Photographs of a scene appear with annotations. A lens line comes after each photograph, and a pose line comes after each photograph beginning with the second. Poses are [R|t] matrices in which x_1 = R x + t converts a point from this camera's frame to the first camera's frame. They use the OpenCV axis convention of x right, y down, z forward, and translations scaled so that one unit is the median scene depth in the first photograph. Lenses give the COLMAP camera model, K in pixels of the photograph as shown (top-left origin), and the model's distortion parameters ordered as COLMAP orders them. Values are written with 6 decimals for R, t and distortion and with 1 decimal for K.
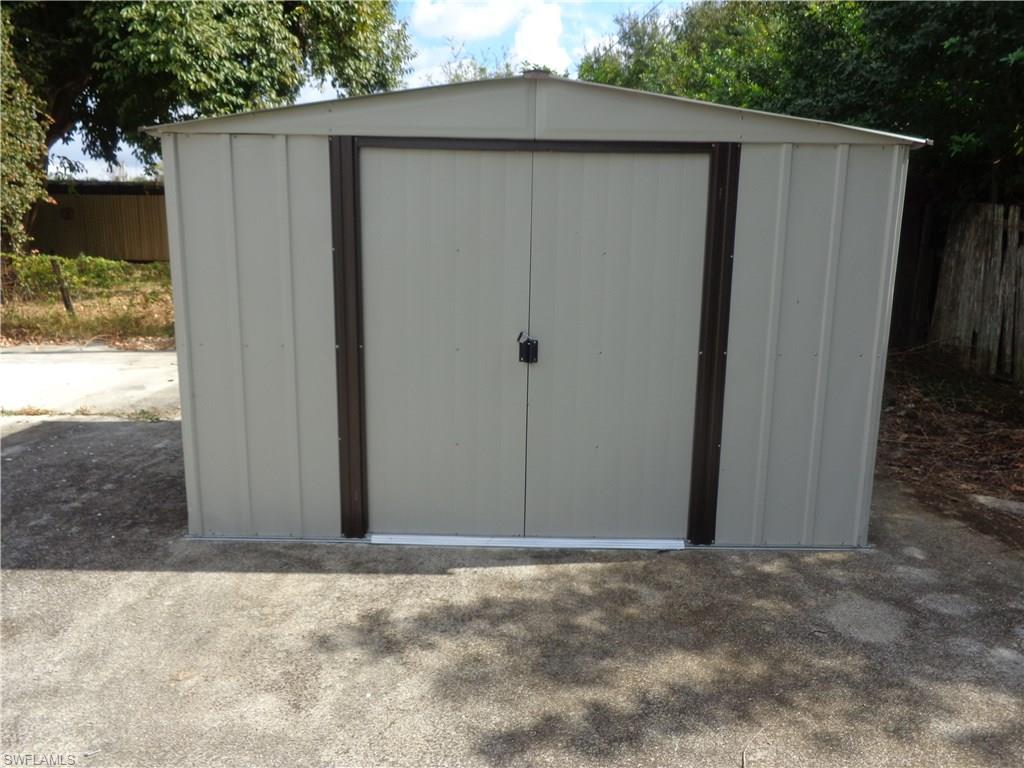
lens RADIAL K [[754.4, 0, 515.2], [0, 754.4, 384.0], [0, 0, 1]] dist [-0.008836, 0.006694]
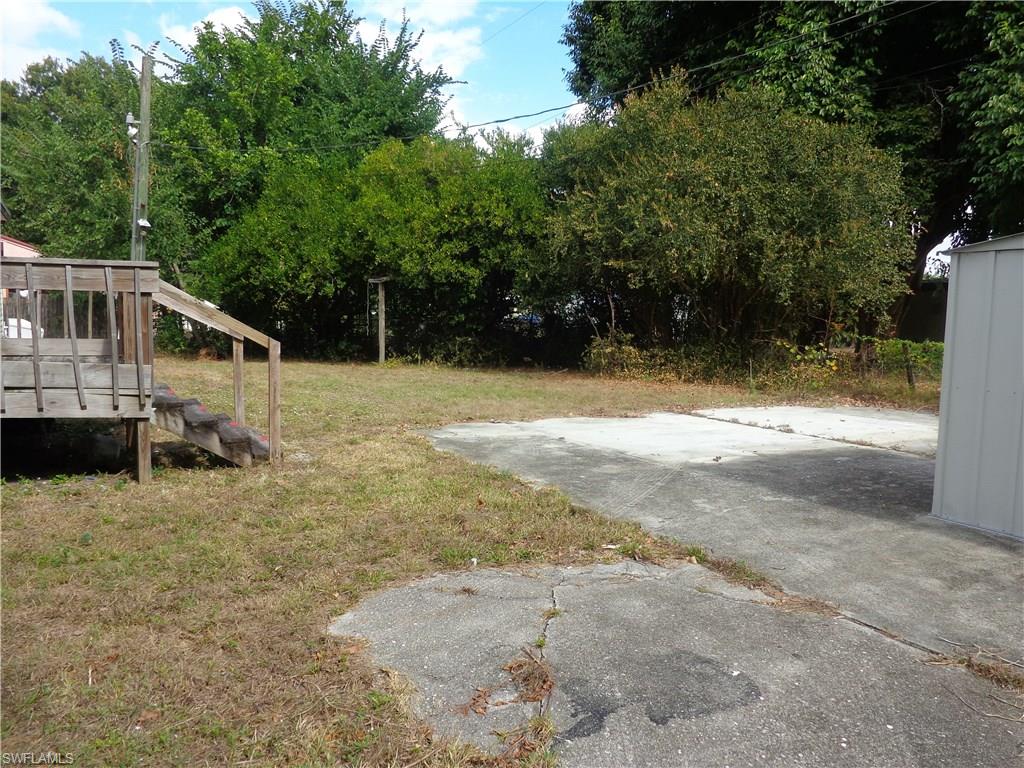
lens RADIAL K [[754.4, 0, 513.2], [0, 754.4, 386.1], [0, 0, 1]] dist [-0.008836, 0.006694]
pose [[0.498664, 0.071901, -0.863808, 0.150700], [-0.174674, 0.984445, -0.018894, 0.043245], [0.849013, 0.160306, 0.503466, -0.176333]]
